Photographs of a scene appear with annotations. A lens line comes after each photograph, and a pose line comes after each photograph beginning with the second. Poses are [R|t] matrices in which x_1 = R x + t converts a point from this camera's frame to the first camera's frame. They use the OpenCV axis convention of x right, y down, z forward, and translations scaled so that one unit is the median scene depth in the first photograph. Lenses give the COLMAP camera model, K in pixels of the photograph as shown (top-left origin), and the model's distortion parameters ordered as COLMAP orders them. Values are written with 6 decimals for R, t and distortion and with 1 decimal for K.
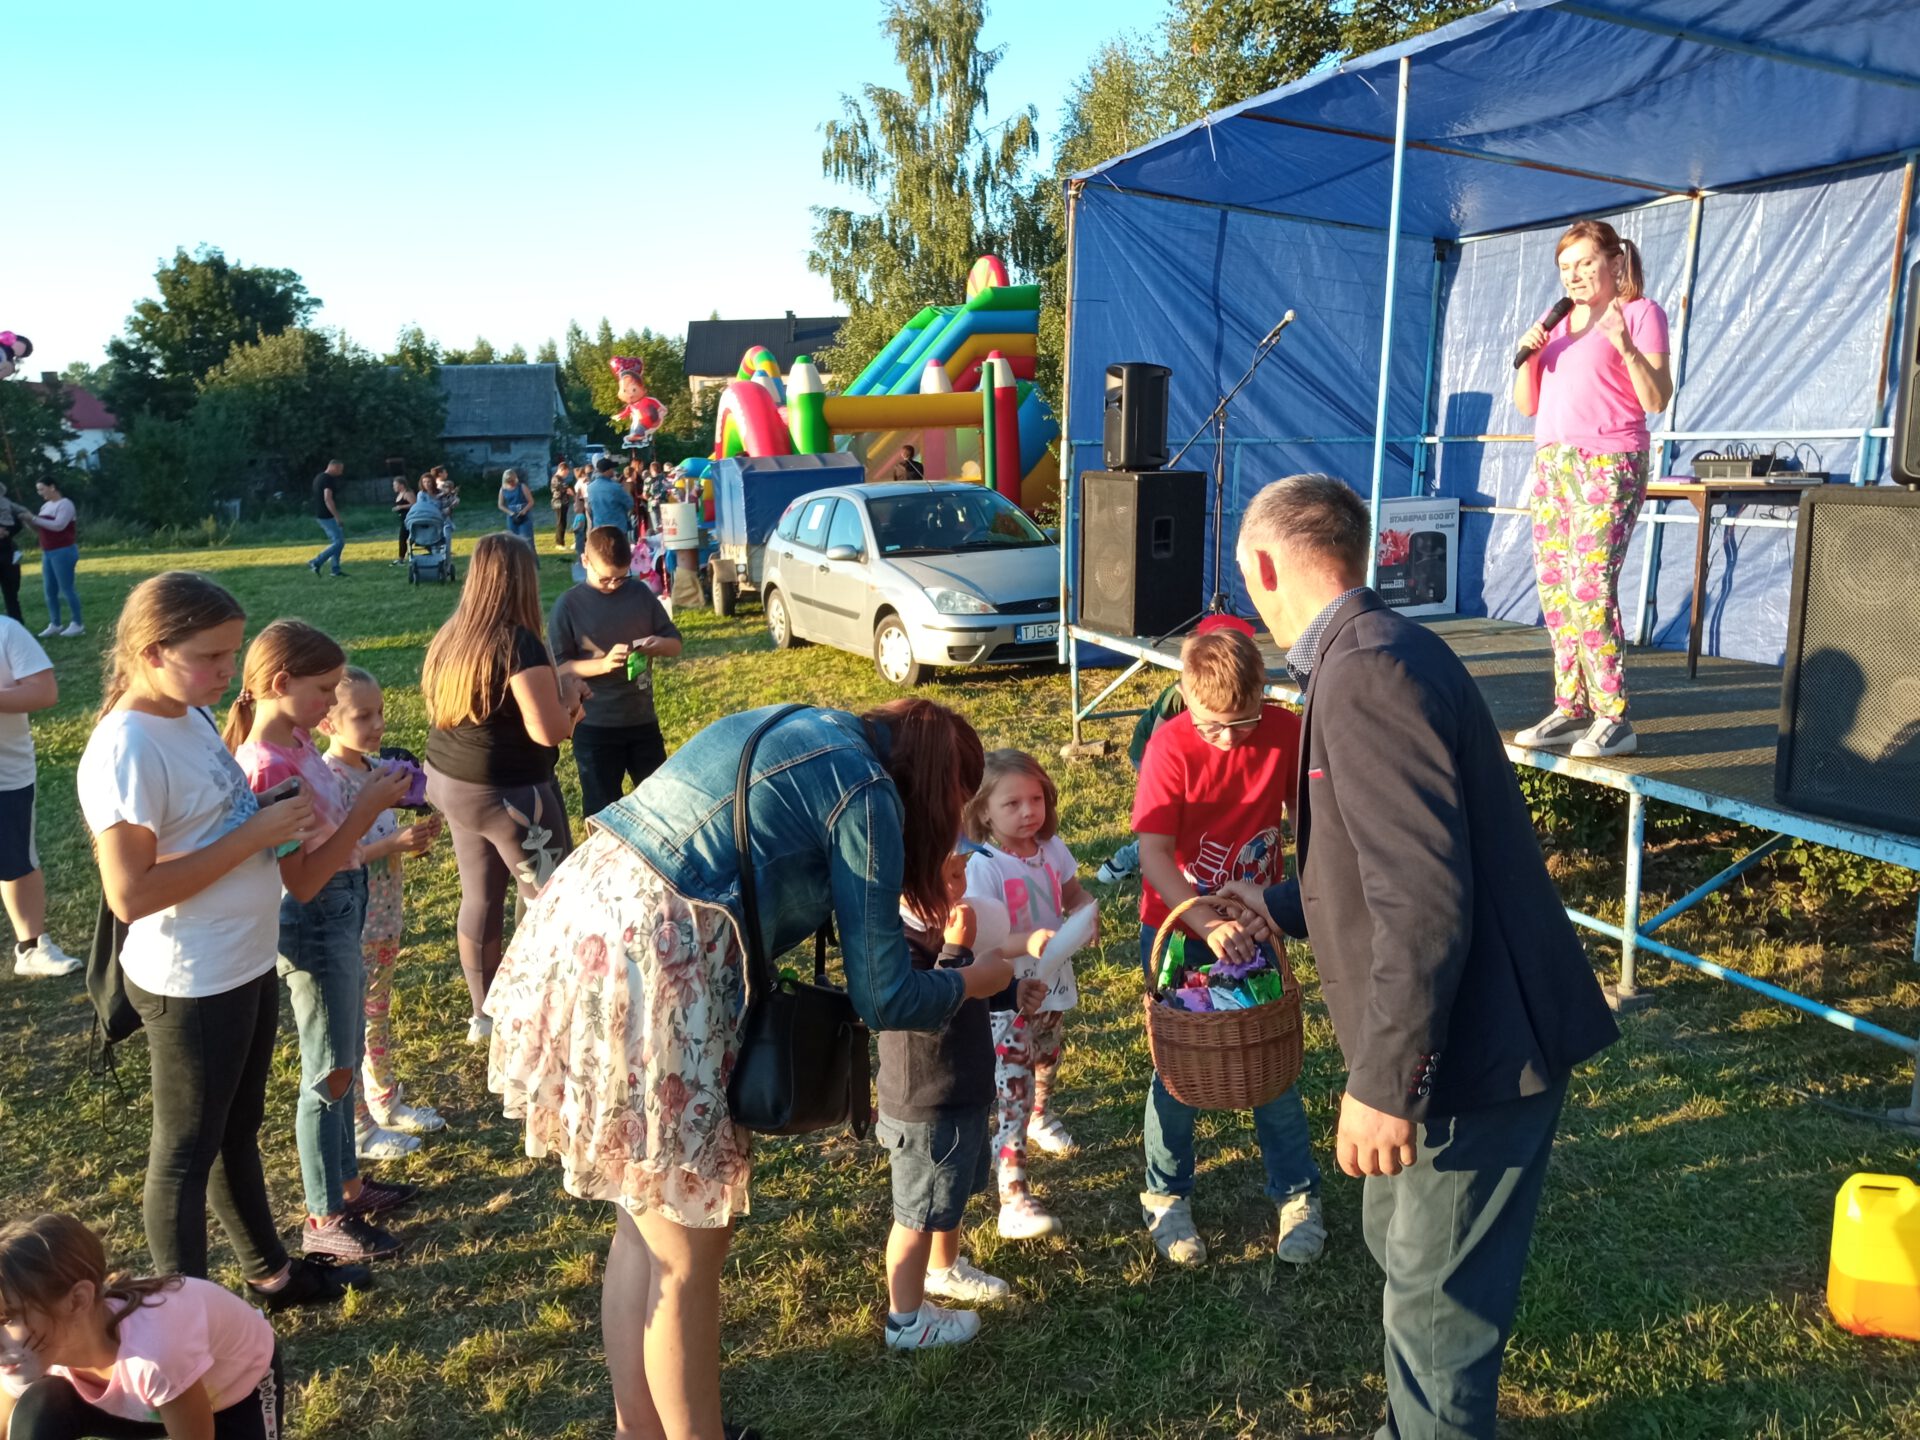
lens RADIAL K [[1527.7, 0, 963.1], [0, 1527.7, 842.7], [0, 0, 1]] dist [0.037236, -0.013958]
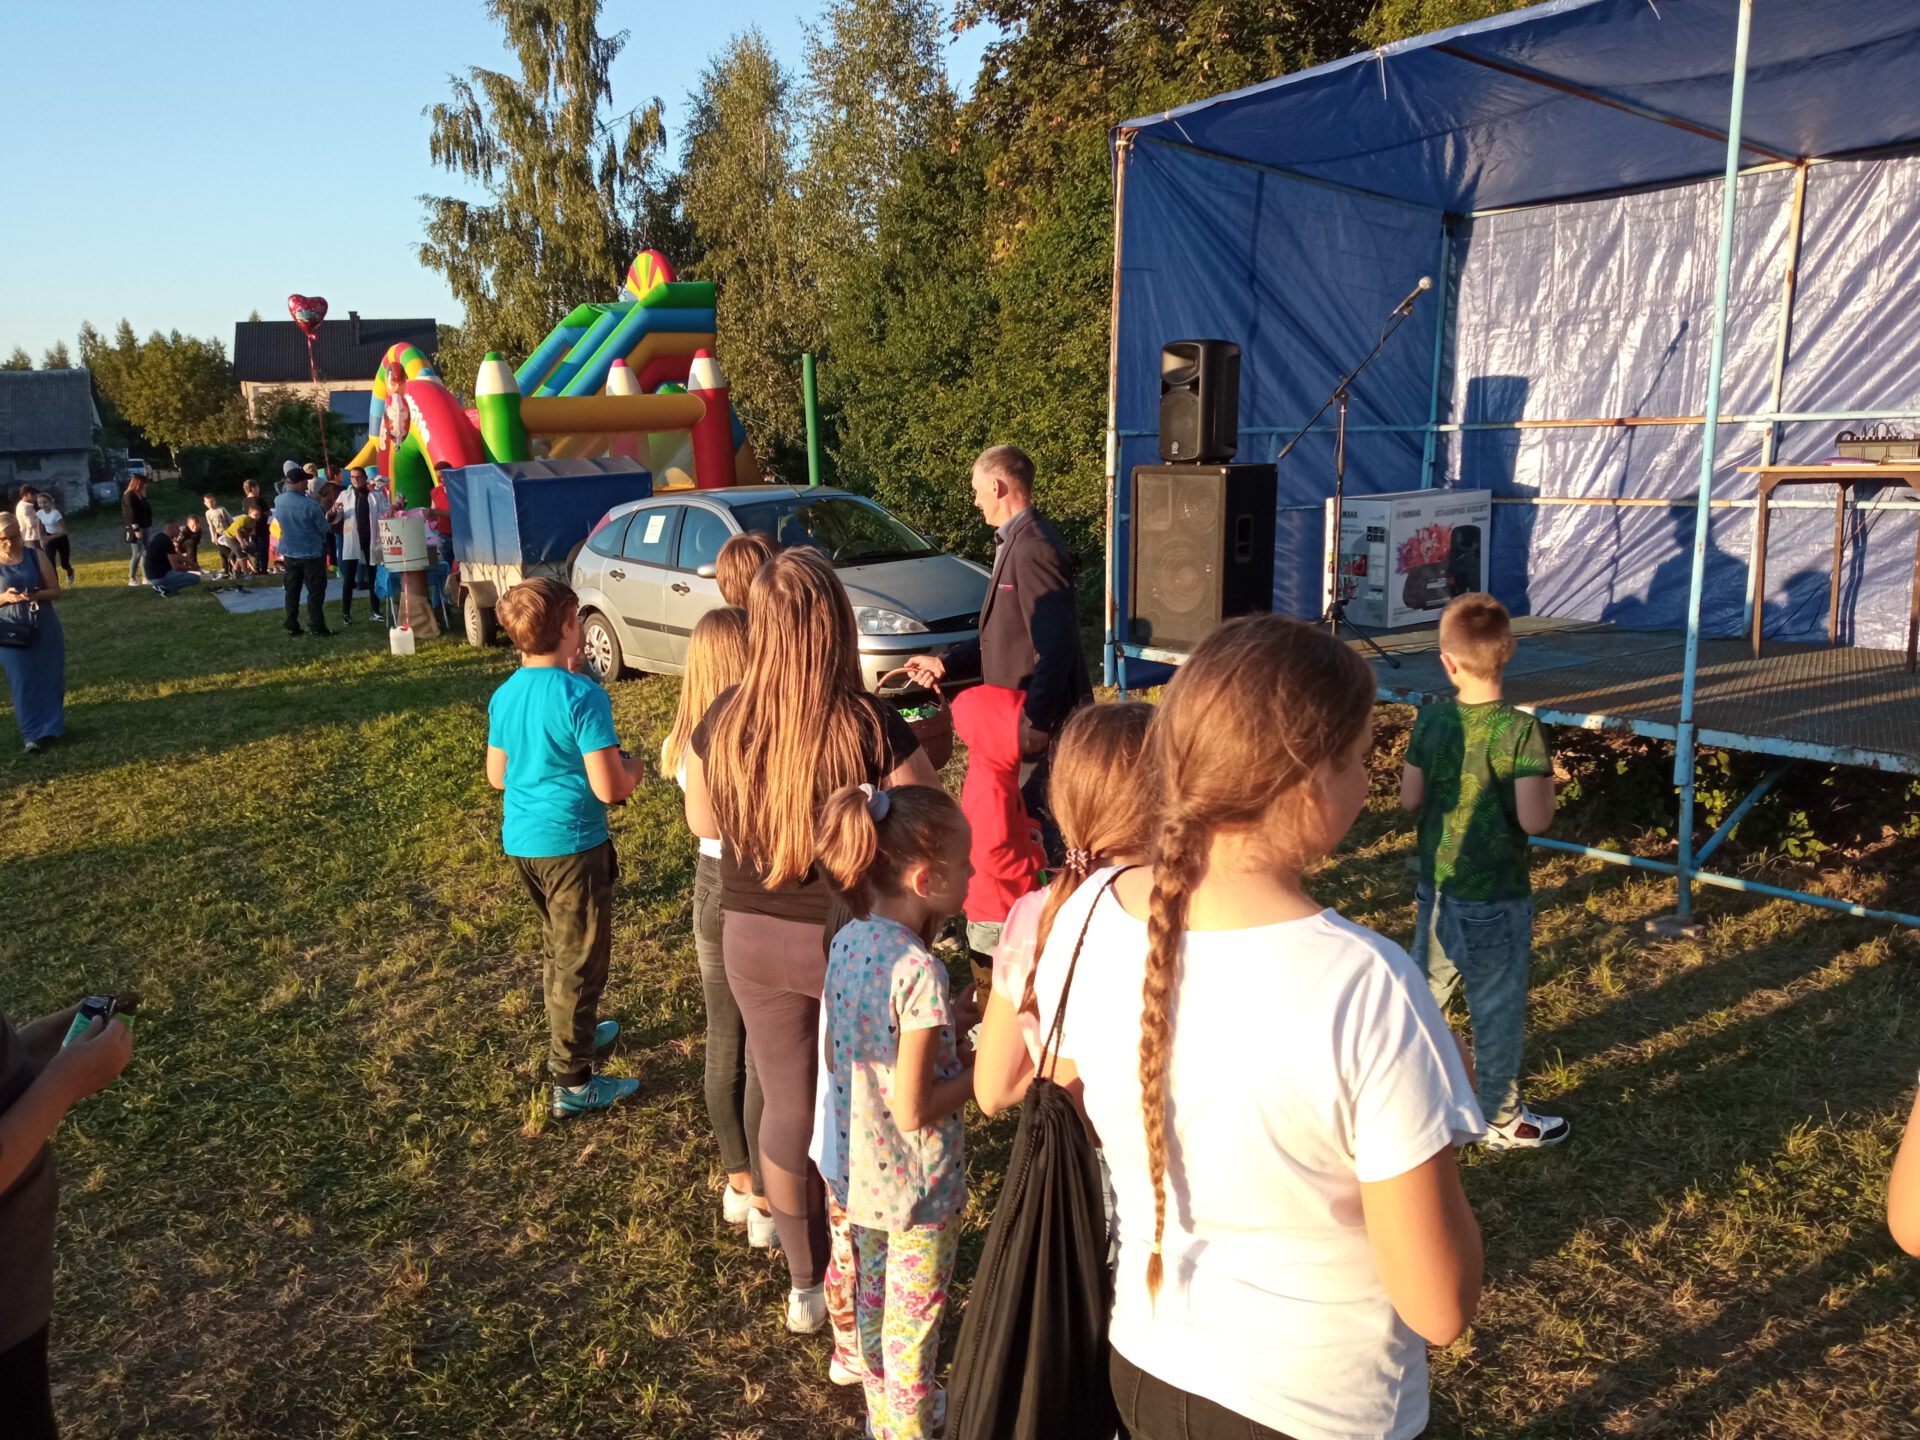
lens RADIAL K [[1520.7, 0, 959.5], [0, 1520.7, 831.5], [0, 0, 1]] dist [0.086745, -0.129758]
pose [[0.965258, -0.074305, 0.250512, -0.208671], [0.077340, 0.997002, -0.002279, -0.034175], [-0.249592, 0.021575, 0.968111, 0.155083]]
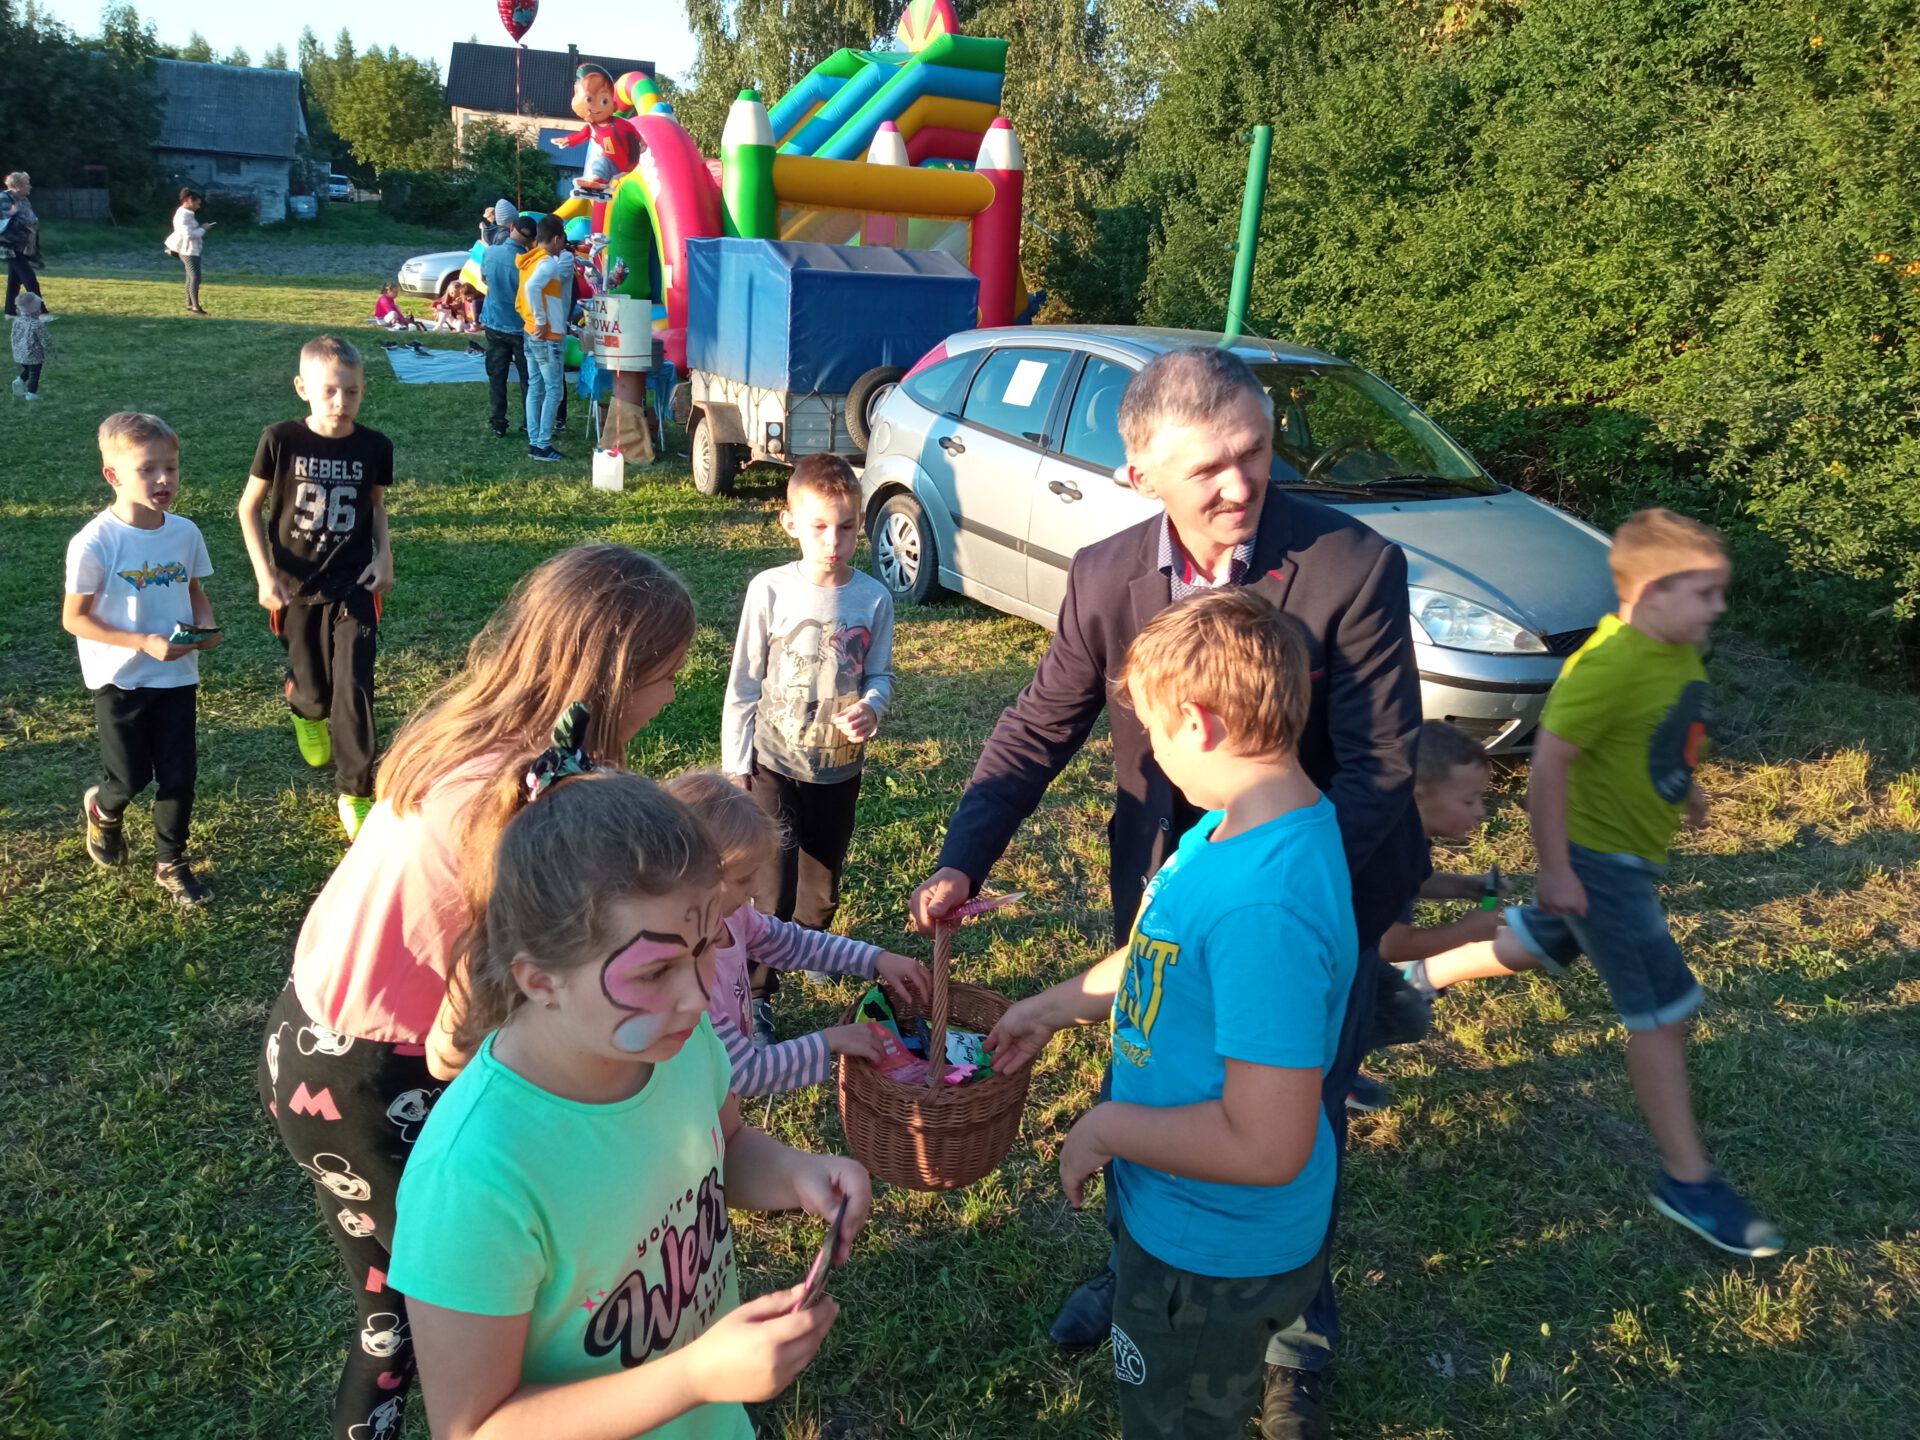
lens RADIAL K [[1522.1, 0, 968.1], [0, 1522.1, 797.2], [0, 0, 1]] dist [0.078221, -0.114148]
pose [[0.983747, 0.050043, 0.172445, -0.267858], [-0.066506, 0.993623, 0.091047, -0.149558], [-0.166790, -0.101036, 0.980802, 0.589862]]
